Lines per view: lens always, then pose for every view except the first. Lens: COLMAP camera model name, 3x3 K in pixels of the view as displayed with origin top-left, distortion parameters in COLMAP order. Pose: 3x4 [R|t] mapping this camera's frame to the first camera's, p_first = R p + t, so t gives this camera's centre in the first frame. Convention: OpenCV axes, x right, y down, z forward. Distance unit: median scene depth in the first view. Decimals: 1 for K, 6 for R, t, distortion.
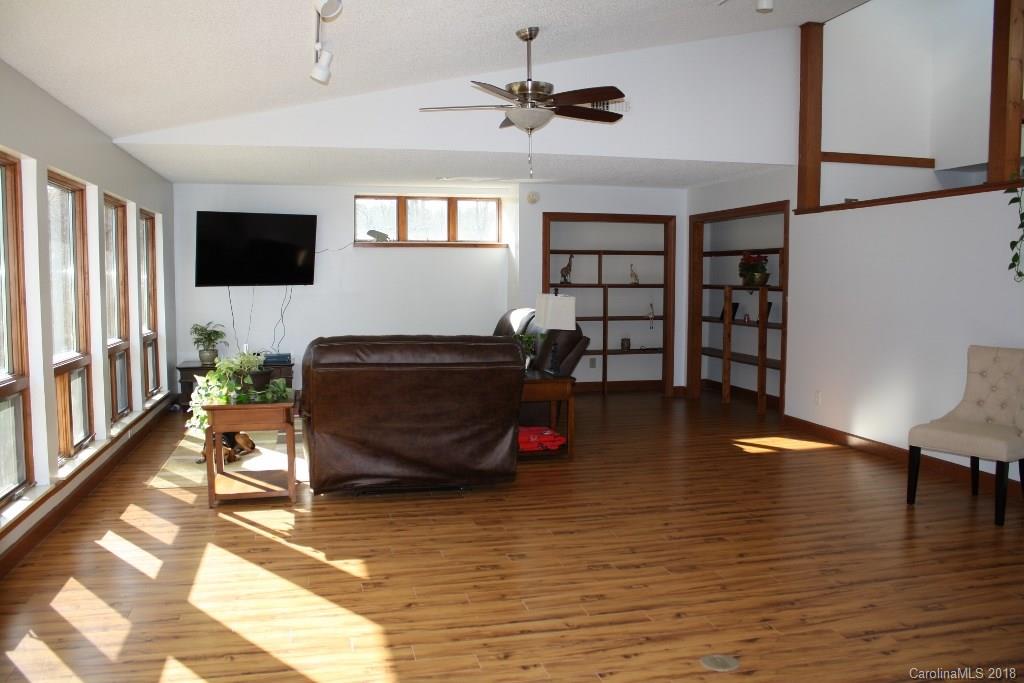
lens RADIAL K [[833.4, 0, 514.1], [0, 833.4, 341.1], [0, 0, 1]] dist [-0.101063, 0.006266]
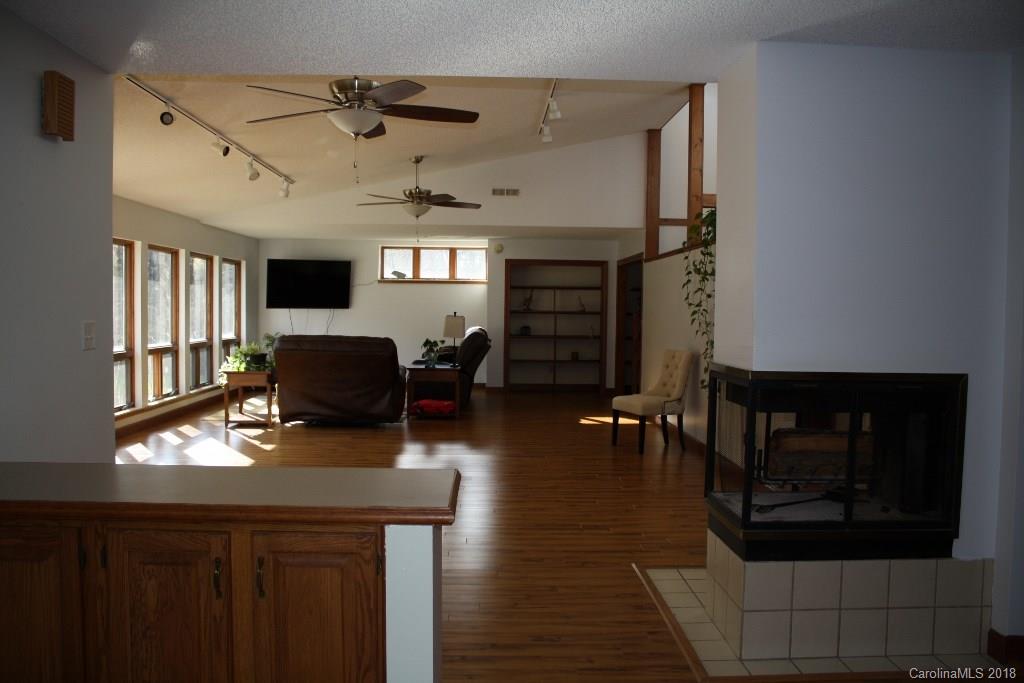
lens RADIAL K [[833.4, 0, 514.1], [0, 833.4, 341.1], [0, 0, 1]] dist [-0.101063, 0.006266]
pose [[0.978502, 0.019515, -0.205313, 0.334929], [-0.026889, 0.999087, -0.033190, 0.028642], [0.204478, 0.037997, 0.978133, -0.357387]]
